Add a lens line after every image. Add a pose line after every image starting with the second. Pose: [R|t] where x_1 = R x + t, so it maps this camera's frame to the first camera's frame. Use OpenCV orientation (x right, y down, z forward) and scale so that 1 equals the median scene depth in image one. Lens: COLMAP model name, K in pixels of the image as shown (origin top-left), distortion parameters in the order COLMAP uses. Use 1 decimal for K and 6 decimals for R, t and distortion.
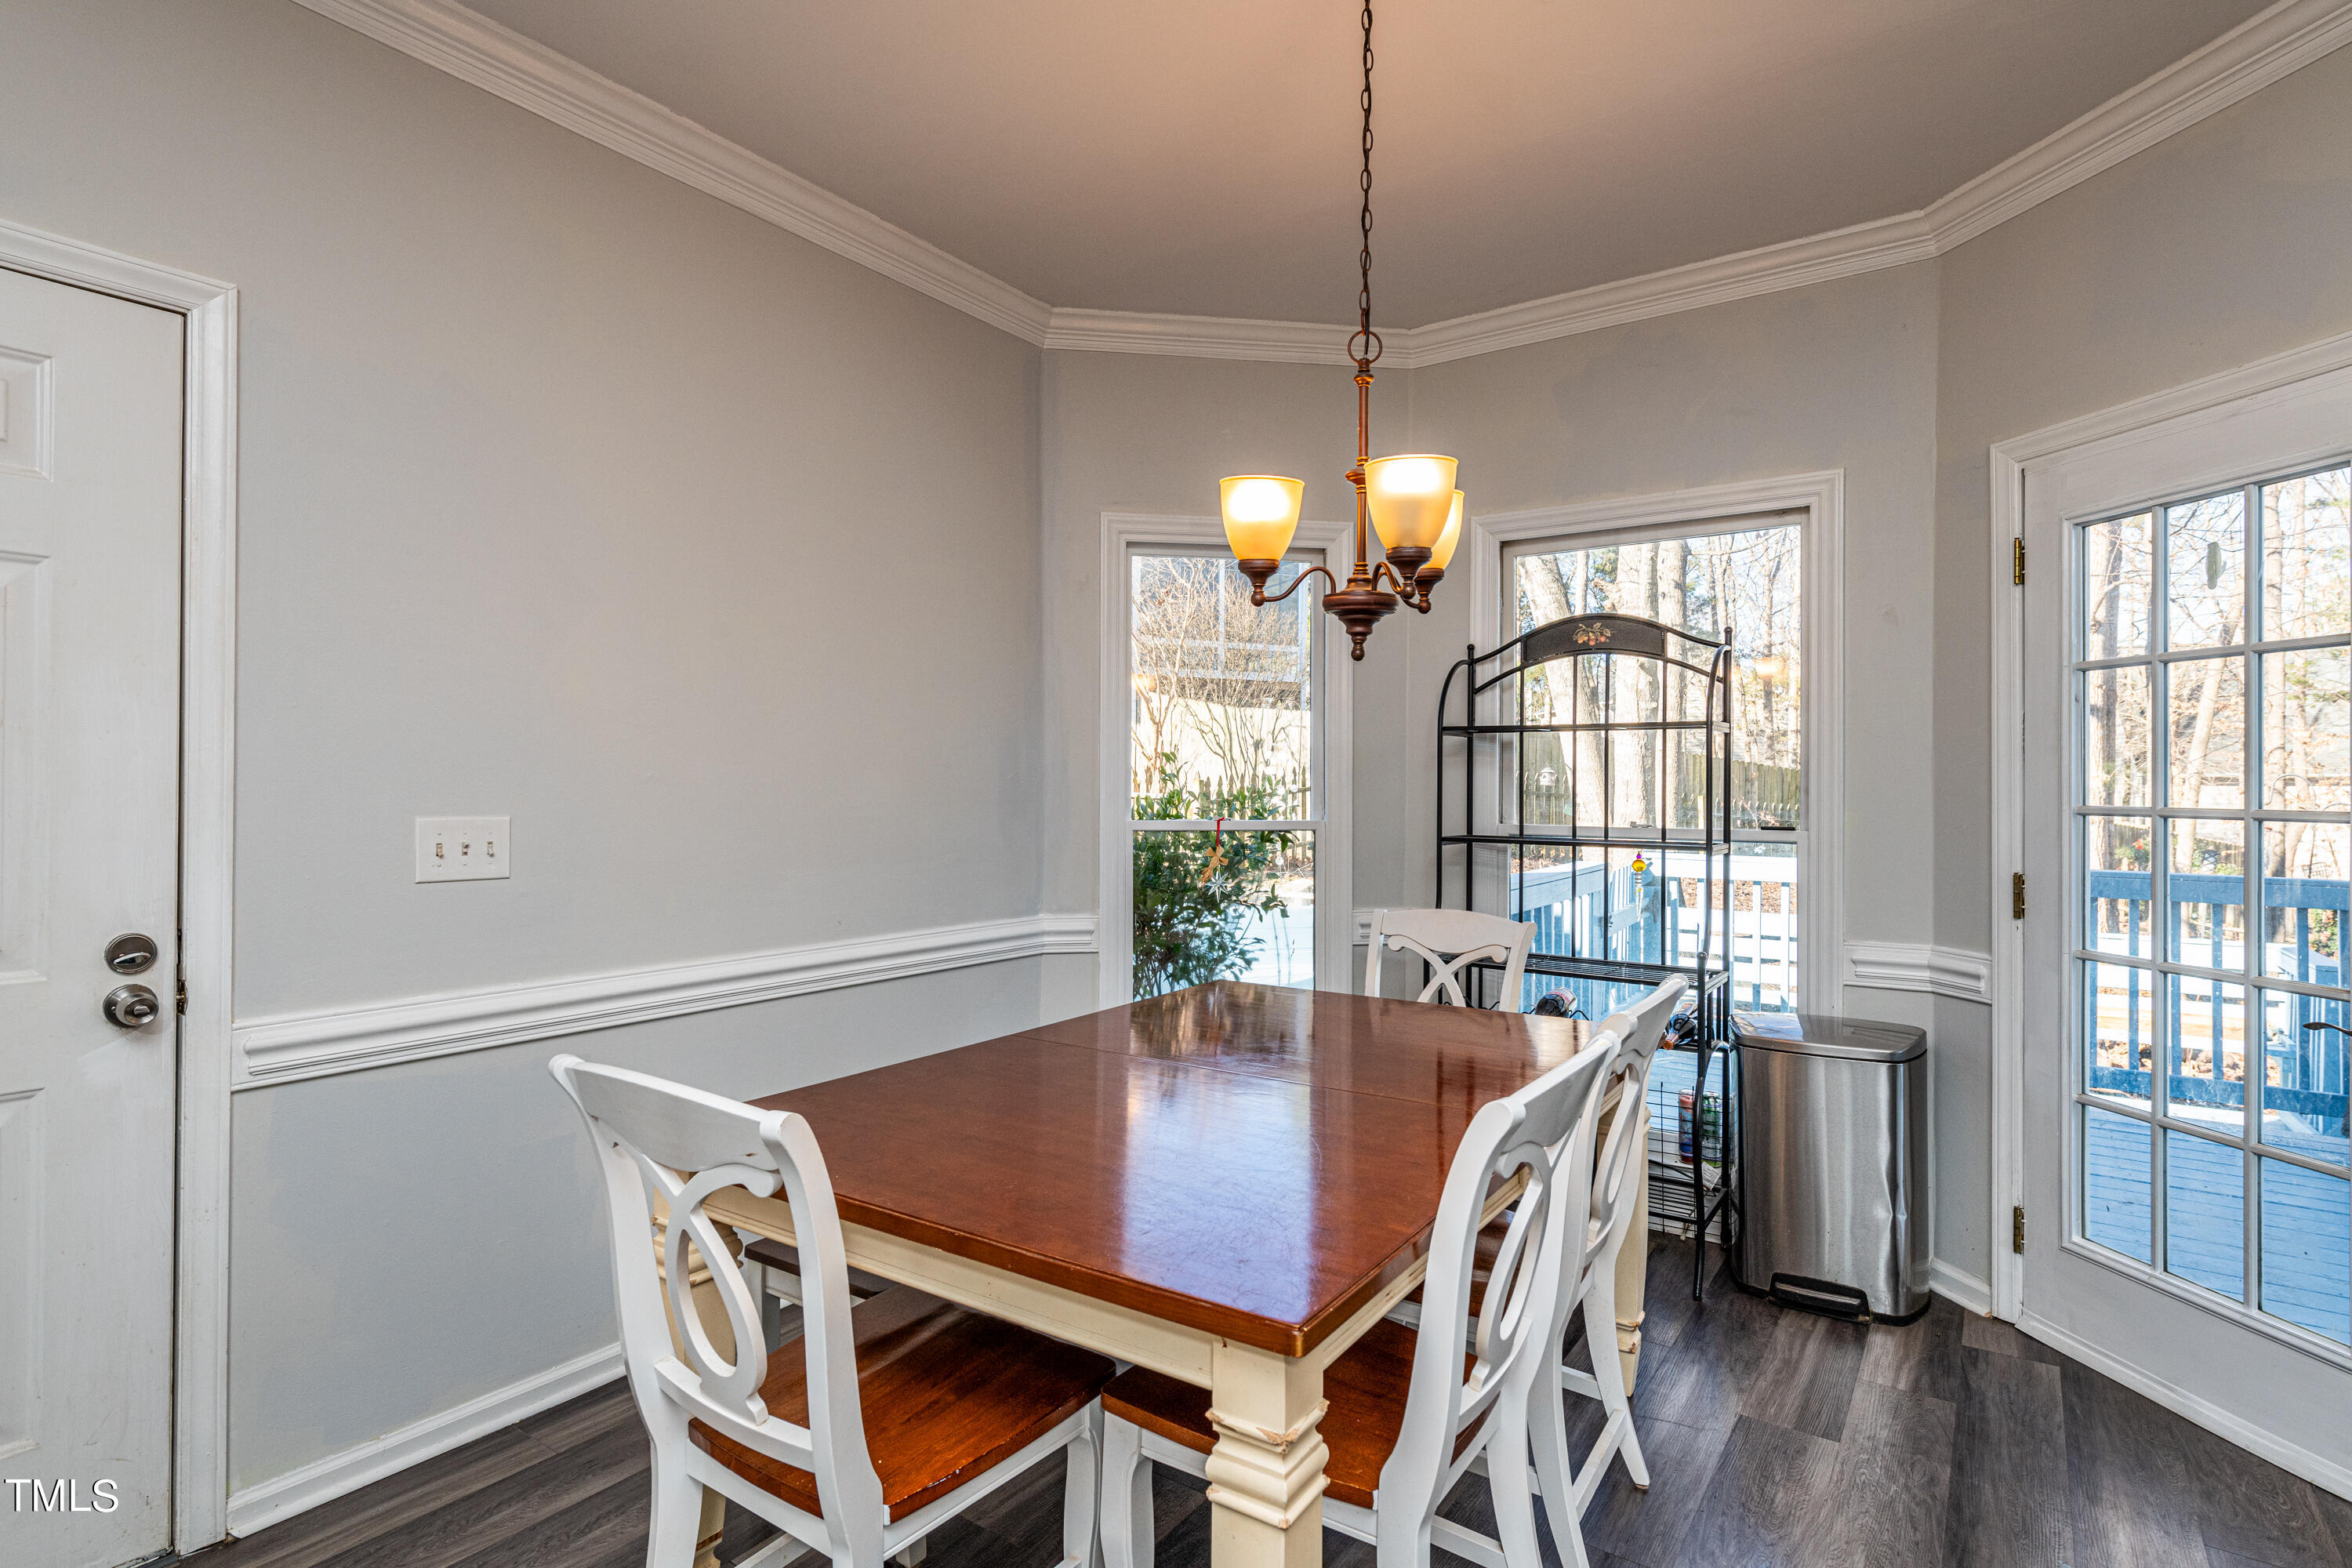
lens RADIAL K [[1185.1, 0, 1178.8], [0, 1185.1, 783.5], [0, 0, 1]] dist [0.005181, -0.000797]
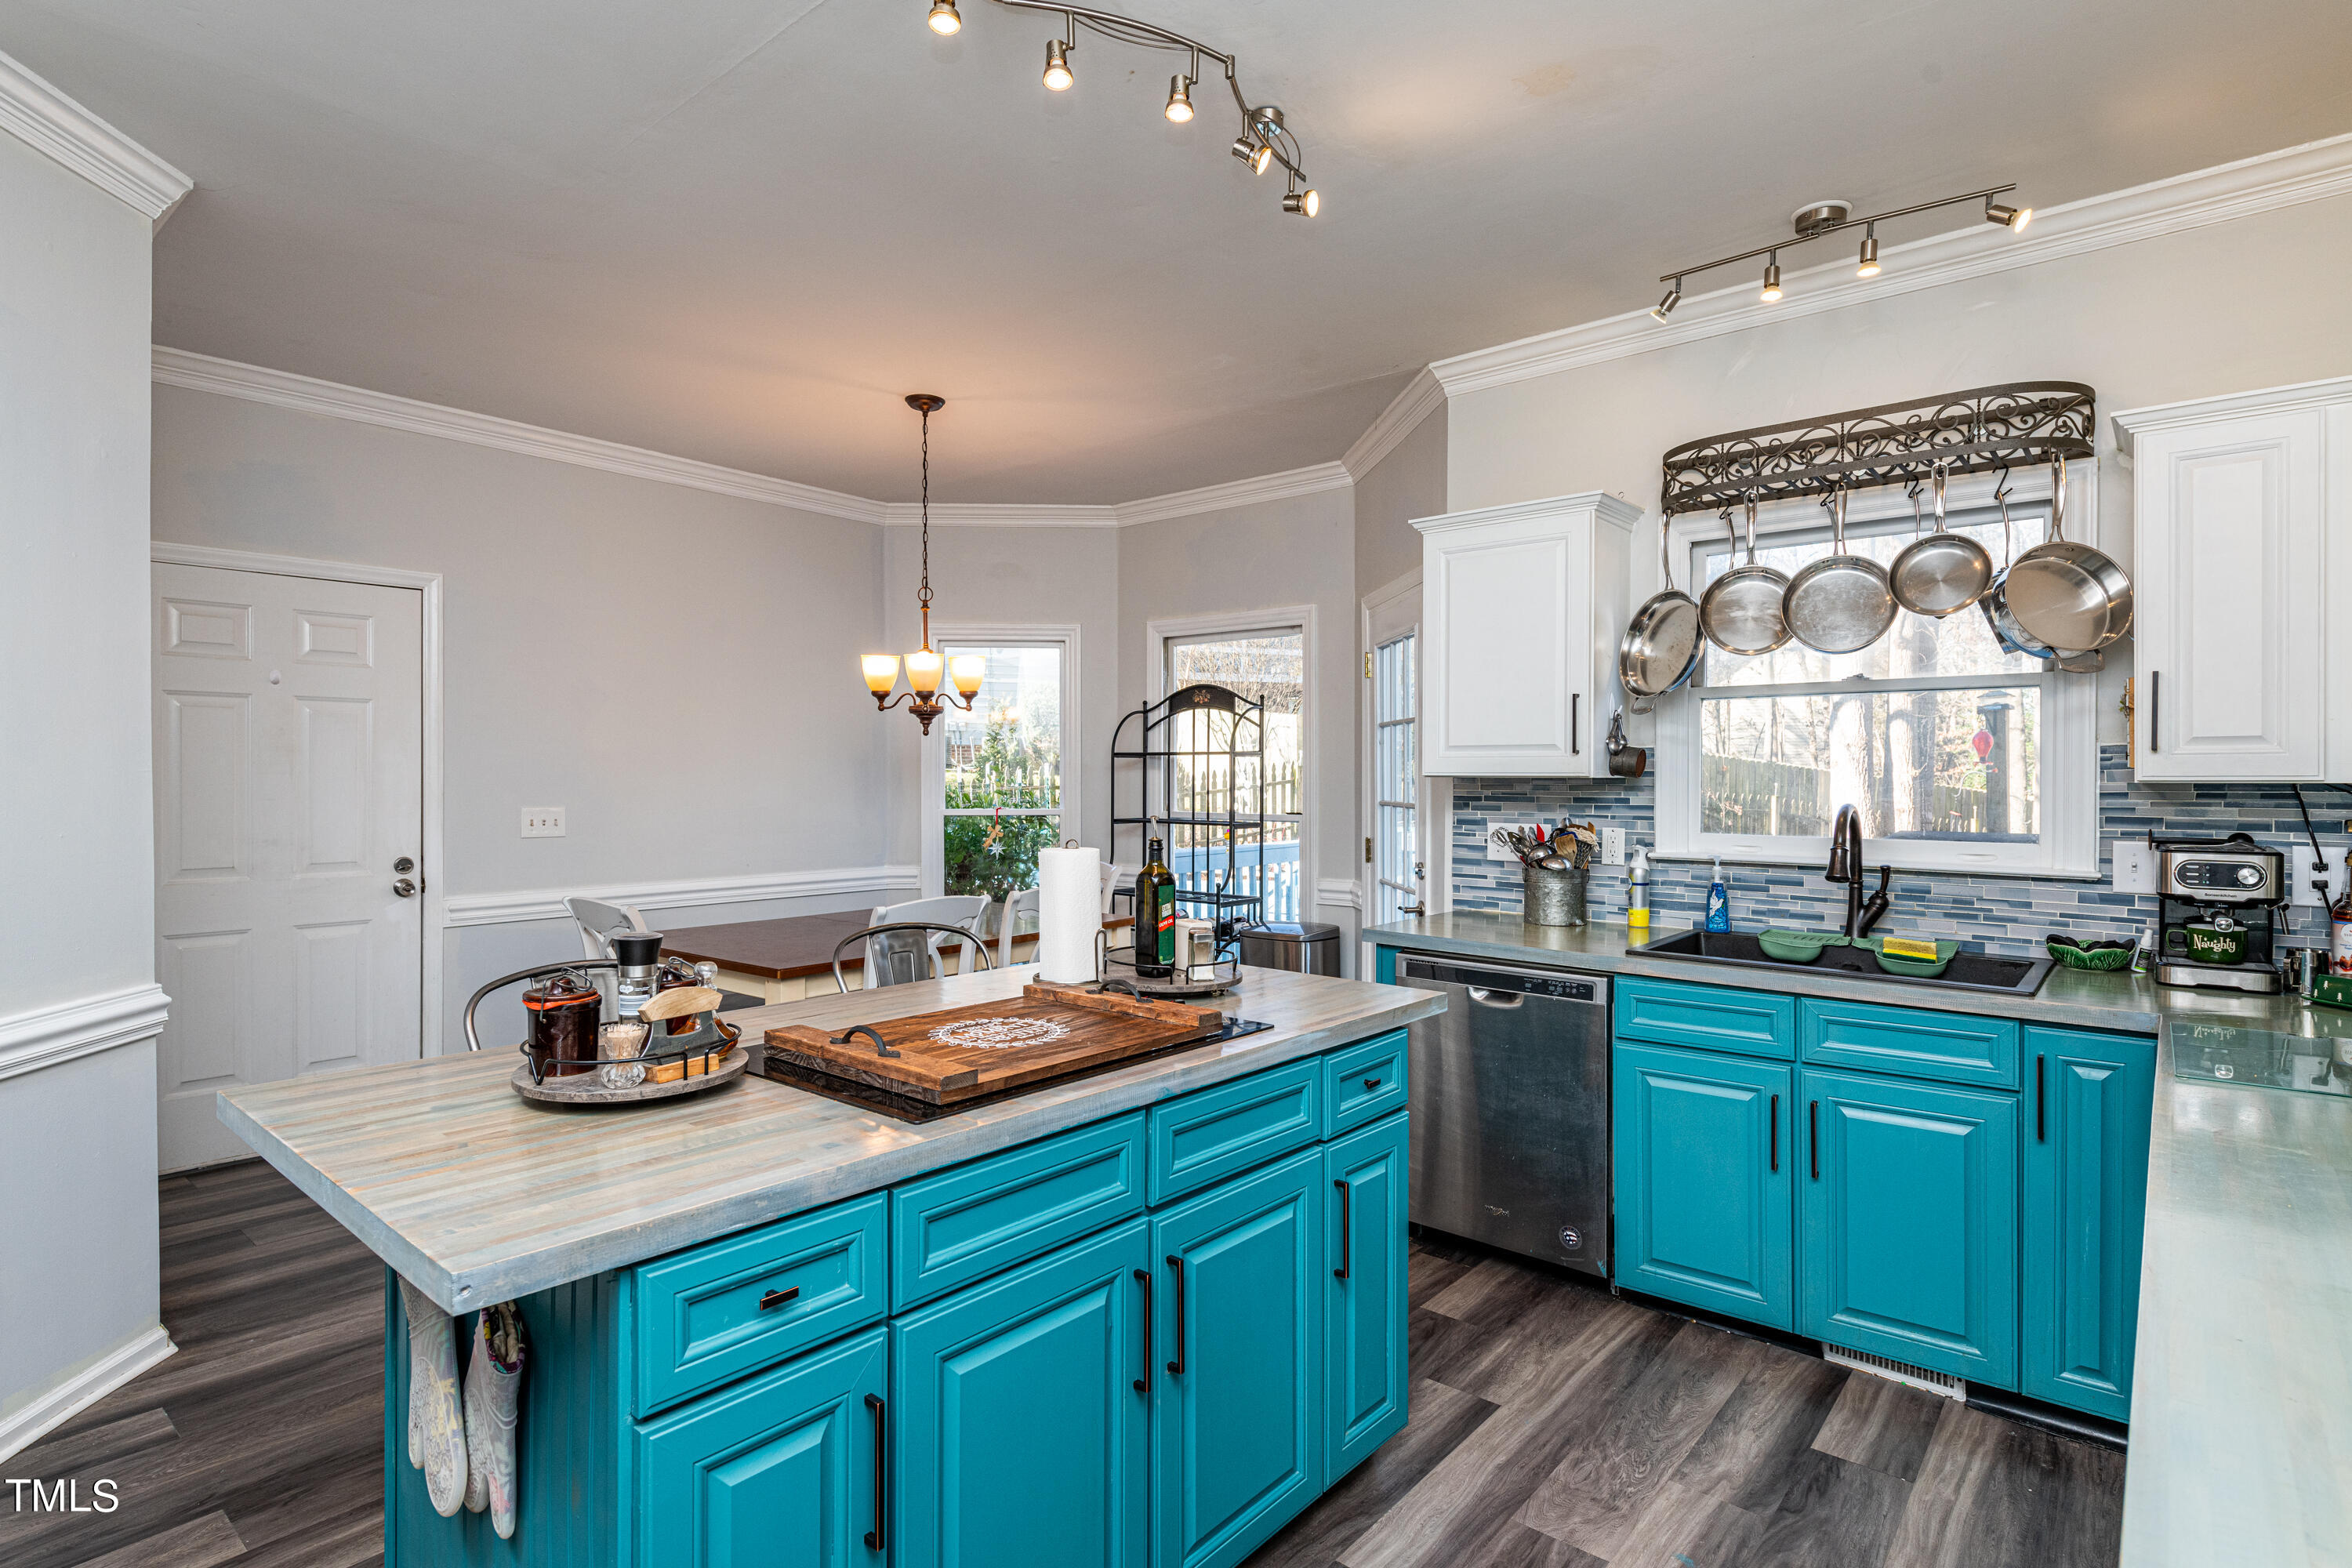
lens RADIAL K [[1196.1, 0, 1170.8], [0, 1196.1, 775.9], [0, 0, 1]] dist [0.023660, -0.000753]
pose [[0.995460, -0.003783, -0.095102, 0.507054], [0.003932, 0.999991, 0.001377, -0.018734], [0.095095, -0.001745, 0.995467, -0.728083]]
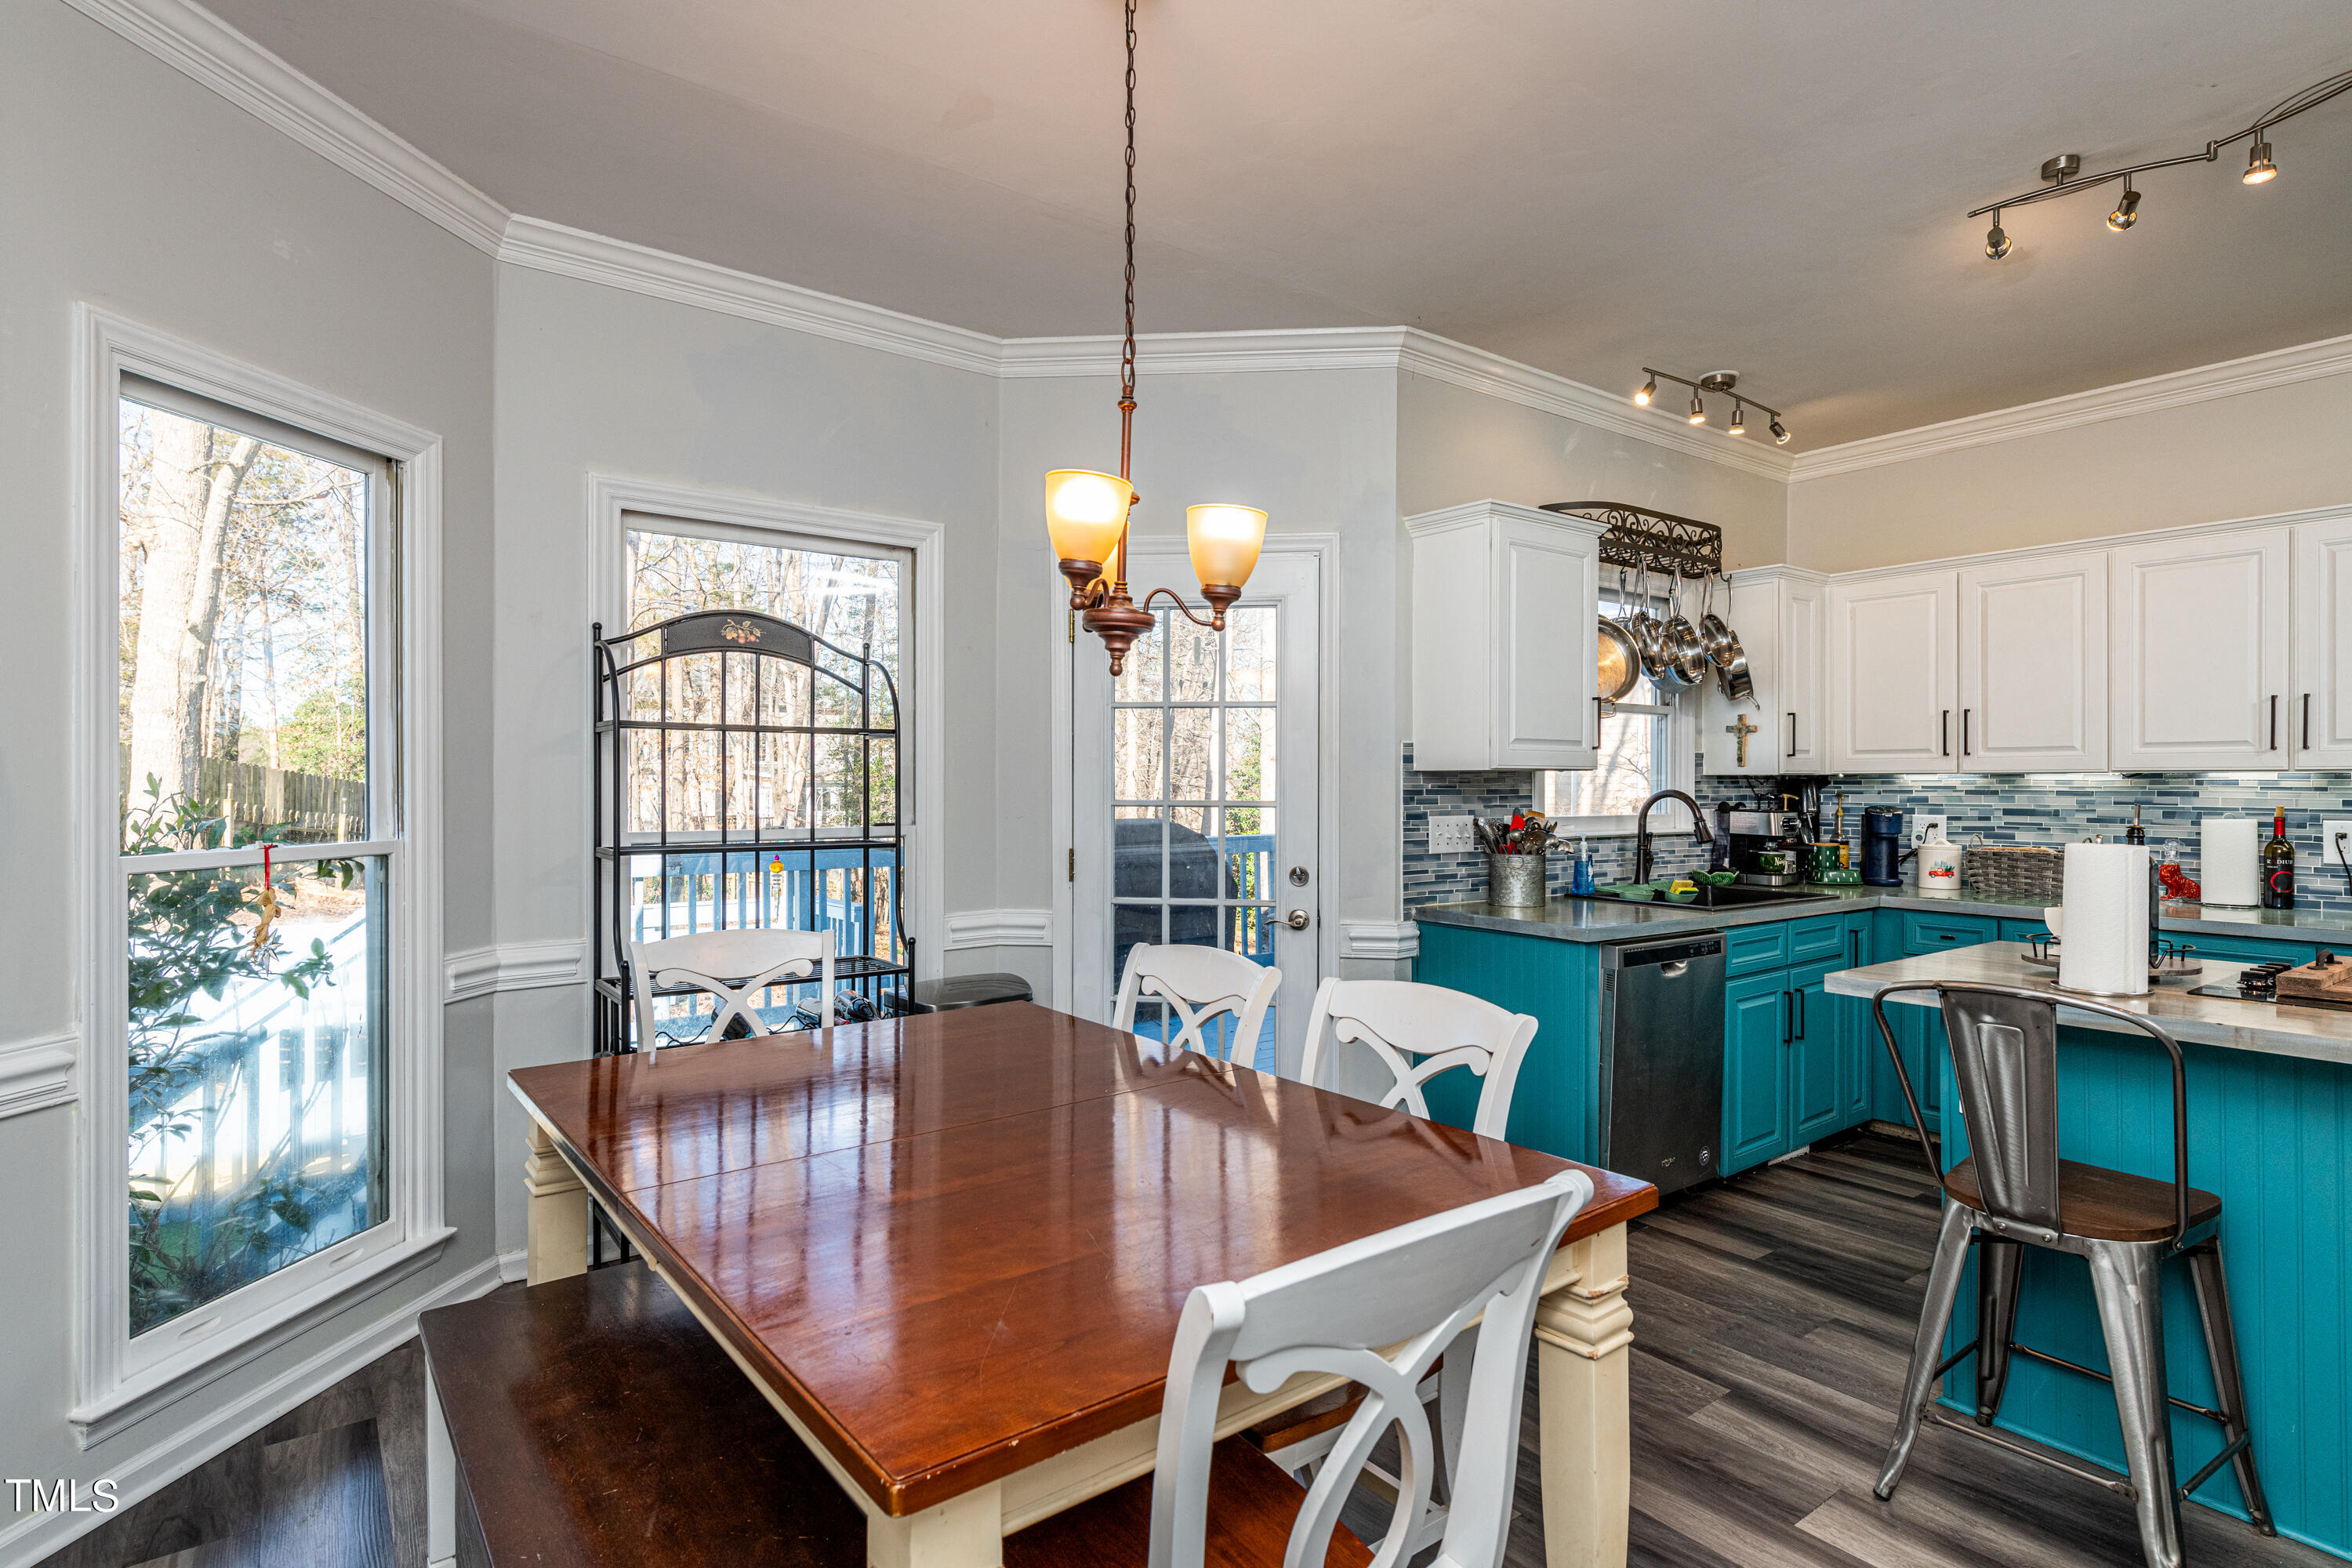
lens RADIAL K [[1185.1, 0, 1178.8], [0, 1185.1, 783.5], [0, 0, 1]] dist [0.005181, -0.000797]
pose [[0.311951, -0.005573, 0.950082, -0.502427], [0.000993, 0.999984, 0.005540, -0.008077], [-0.950098, -0.000785, 0.311952, 0.388995]]
